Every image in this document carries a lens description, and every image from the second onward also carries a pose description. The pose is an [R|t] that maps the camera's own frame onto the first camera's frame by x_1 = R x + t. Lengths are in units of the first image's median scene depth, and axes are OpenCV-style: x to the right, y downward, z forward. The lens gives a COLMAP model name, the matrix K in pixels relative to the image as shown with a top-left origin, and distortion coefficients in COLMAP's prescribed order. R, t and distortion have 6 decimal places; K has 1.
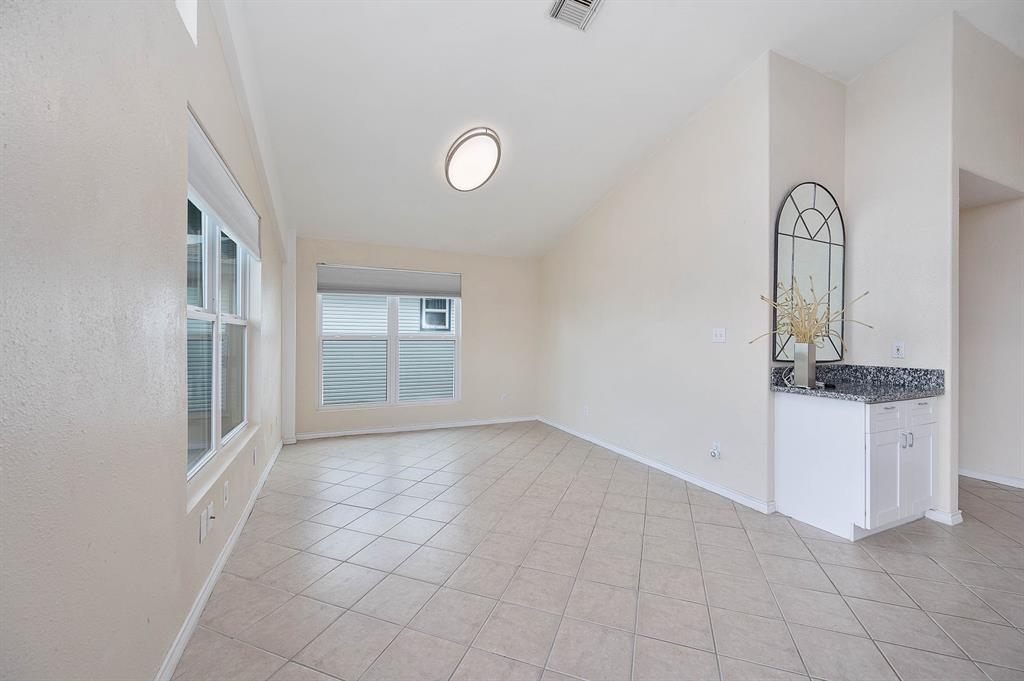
lens RADIAL K [[403.5, 0, 511.7], [0, 403.5, 334.8], [0, 0, 1]] dist [-0.001435, -0.000033]
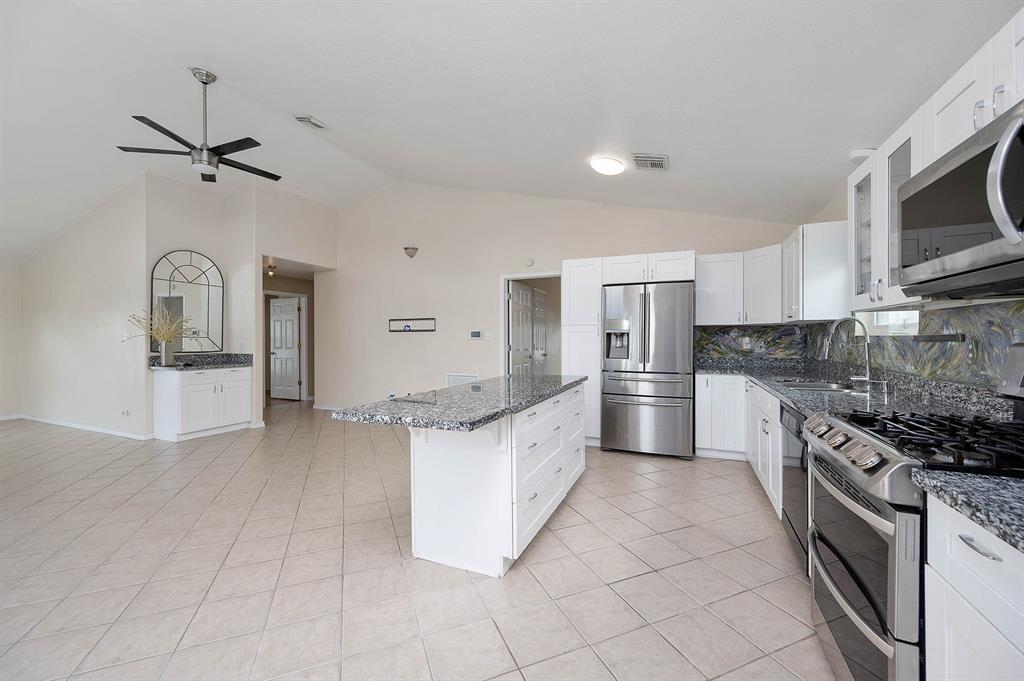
lens RADIAL K [[403.5, 0, 511.7], [0, 403.5, 334.8], [0, 0, 1]] dist [-0.001435, -0.000033]
pose [[0.736463, 0.002756, 0.676472, 0.621167], [0.000294, 0.999990, -0.004394, 0.000331], [-0.676477, 0.003435, 0.736455, -1.325468]]
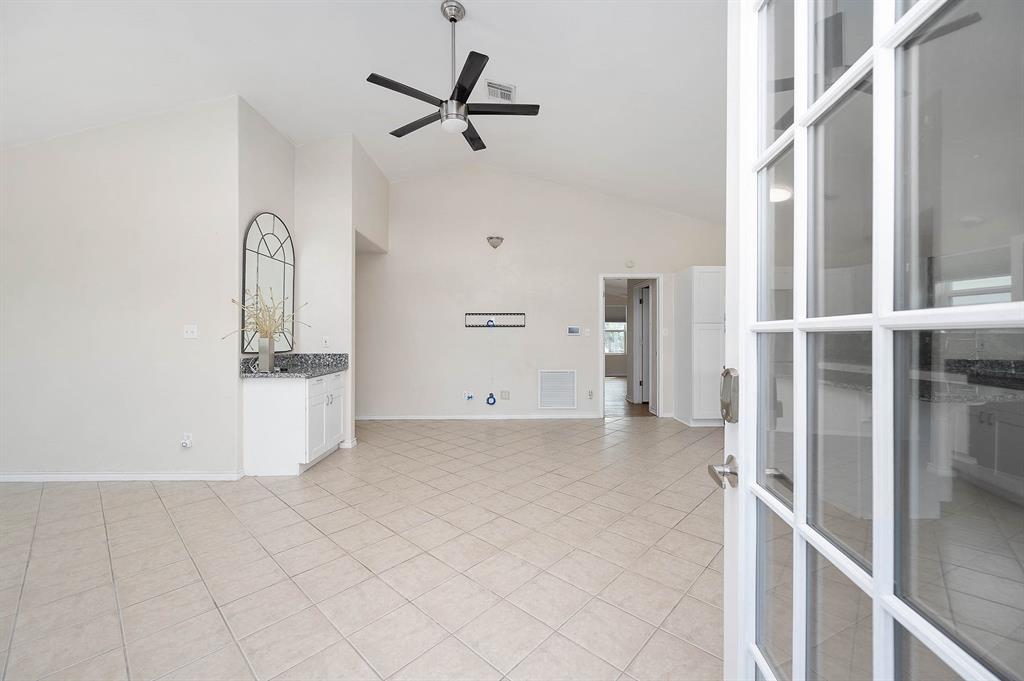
lens RADIAL K [[403.5, 0, 511.7], [0, 403.5, 334.8], [0, 0, 1]] dist [-0.001435, -0.000033]
pose [[0.384223, -0.006023, 0.923221, -0.160731], [-0.003821, 0.999960, 0.008114, -0.003663], [-0.923233, -0.006646, 0.384184, -0.216998]]
